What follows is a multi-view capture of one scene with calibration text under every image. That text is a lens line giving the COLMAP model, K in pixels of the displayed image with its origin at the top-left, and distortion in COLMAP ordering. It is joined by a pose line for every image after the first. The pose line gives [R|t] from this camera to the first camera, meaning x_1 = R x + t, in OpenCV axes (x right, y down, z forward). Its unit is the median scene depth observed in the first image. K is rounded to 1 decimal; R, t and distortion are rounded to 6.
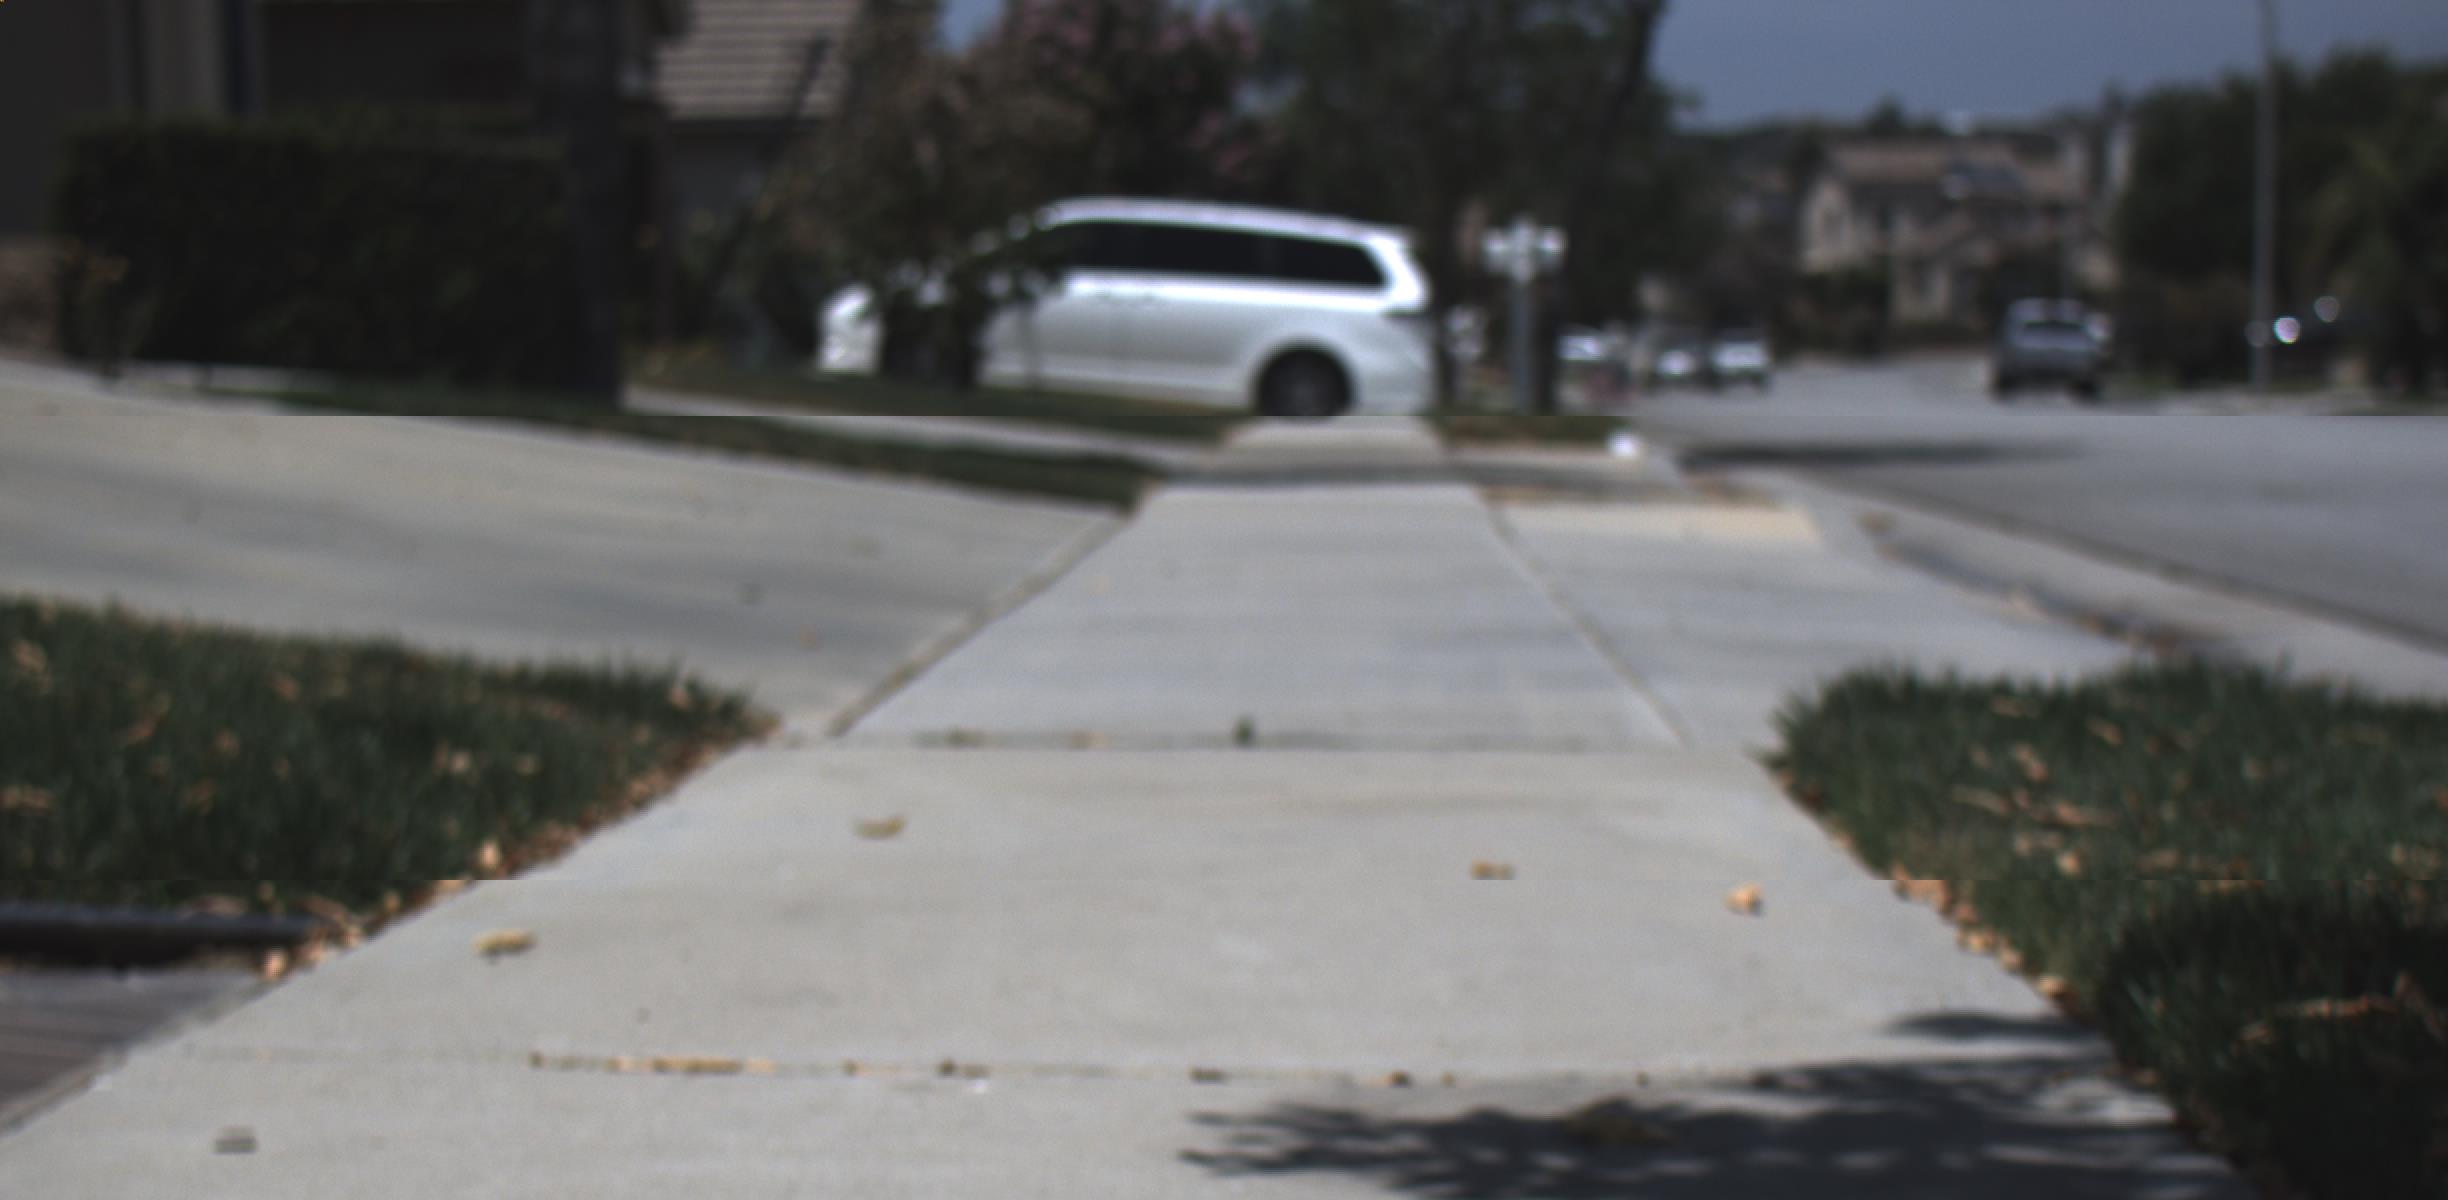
lens RADIAL K [[8718.1, 0, 1225.9], [0, 8718.1, 594.2], [0, 0, 1]] dist [0.886600, 0.000000]
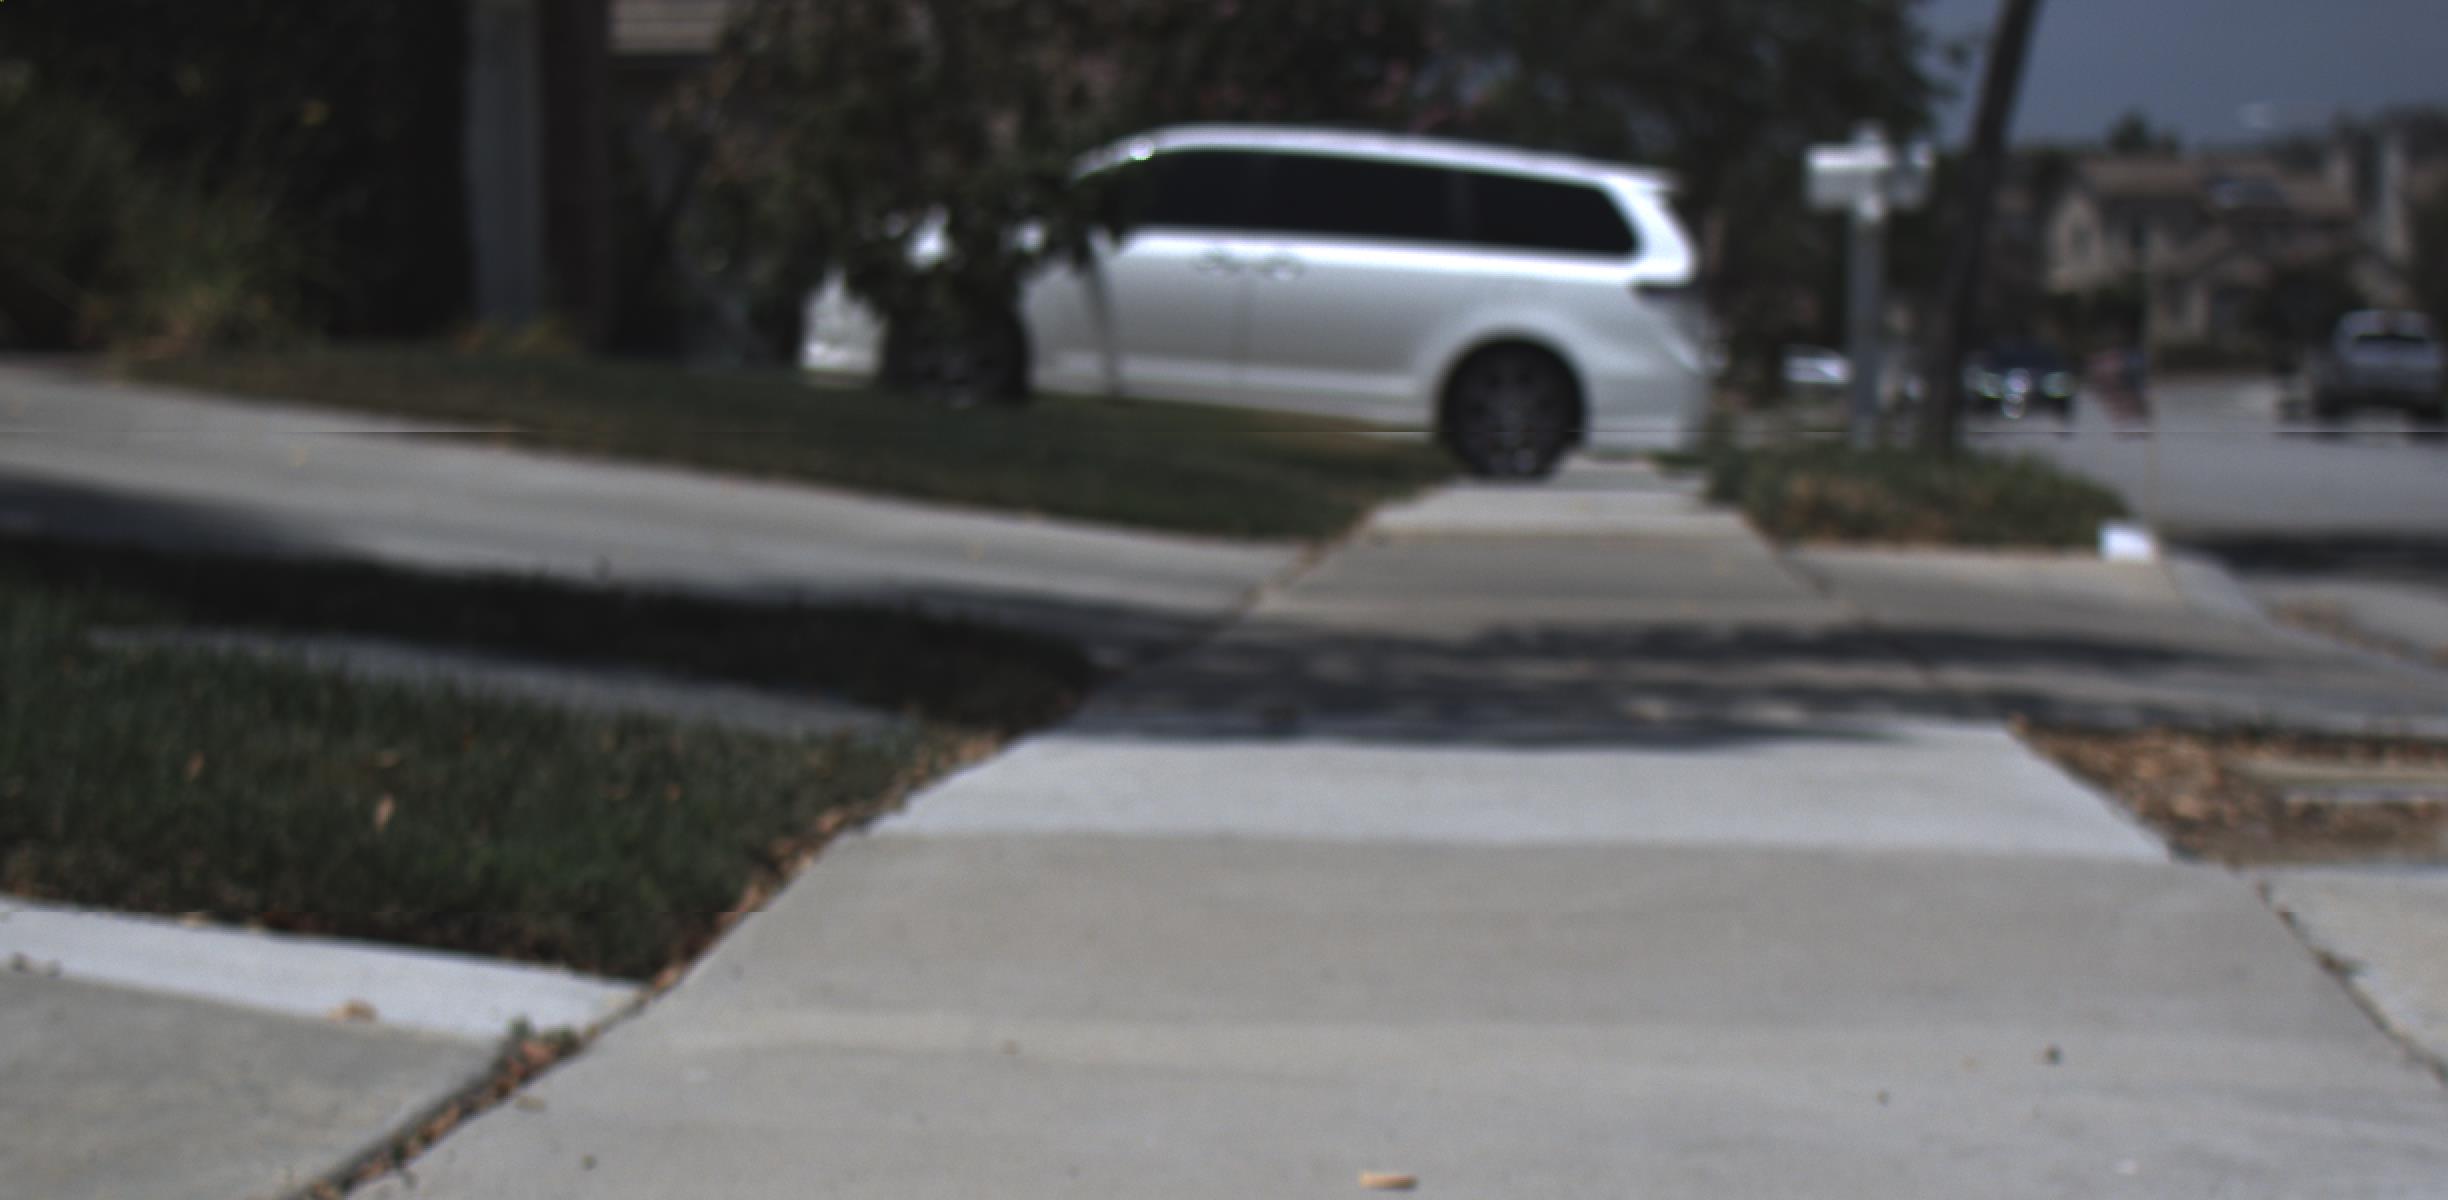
lens RADIAL K [[8718.1, 0, 1288.4], [0, 8718.1, 606.7], [0, 0, 1]] dist [0.886600, 0.000000]
pose [[0.999836, 0.005769, -0.017185, 0.001837], [-0.005791, 0.999982, -0.001251, -0.003967], [0.017178, 0.001350, 0.999852, 0.182917]]
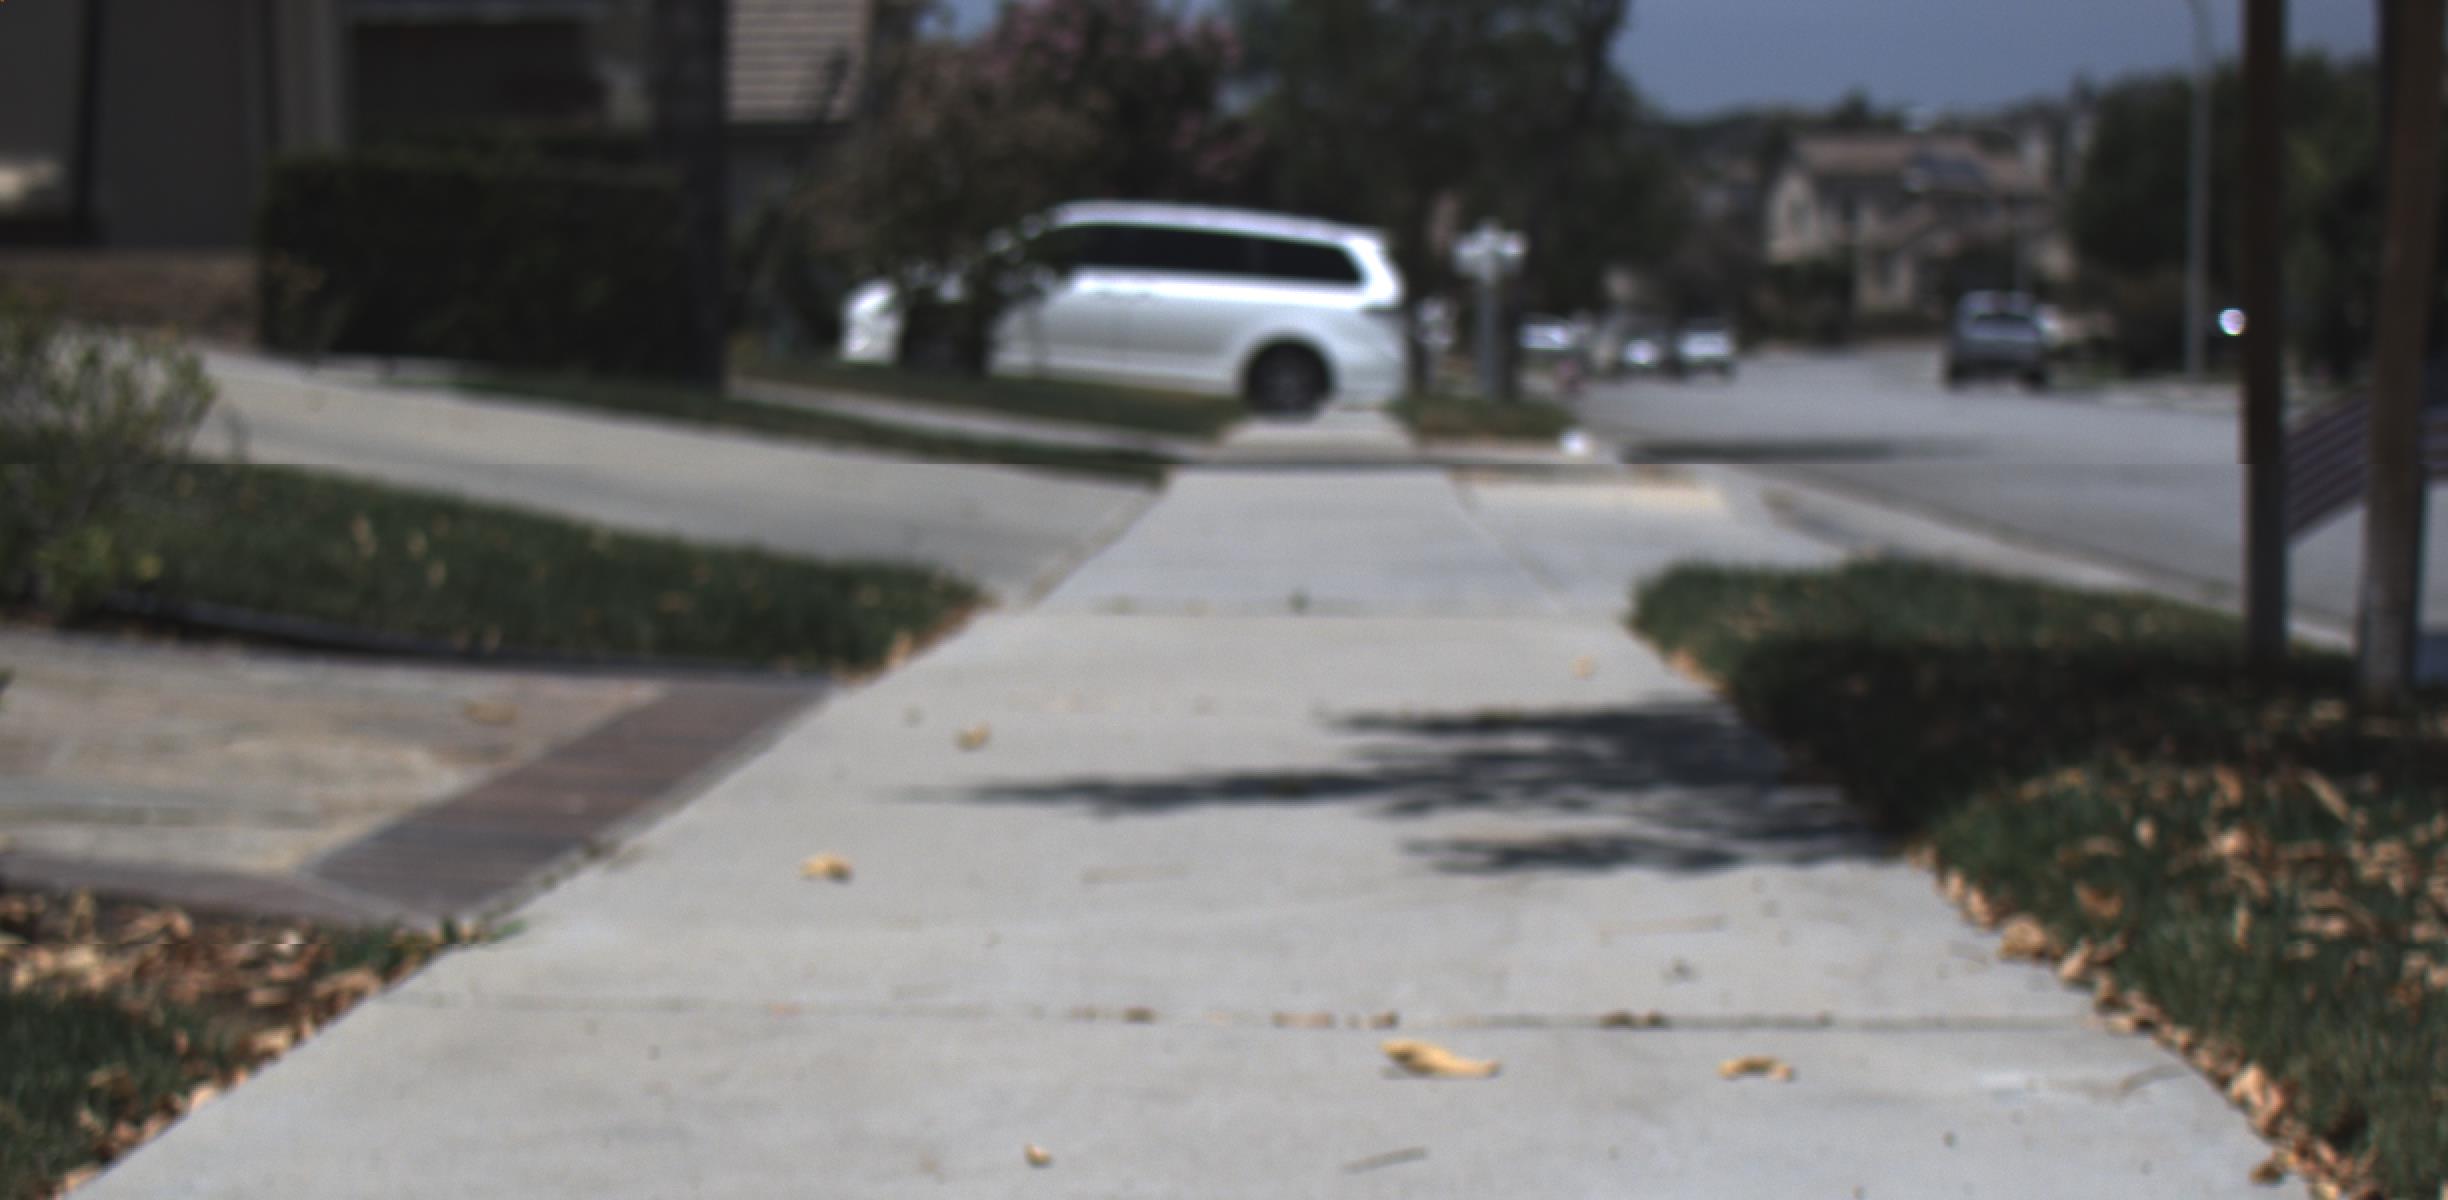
lens RADIAL K [[8718.1, 0, 1240.0], [0, 8718.1, 606.5], [0, 0, 1]] dist [0.886600, 0.000000]
pose [[0.999983, 0.002792, 0.005077, -0.001379], [-0.002807, 0.999992, 0.002963, 0.000939], [-0.005069, -0.002977, 0.999983, -0.048990]]
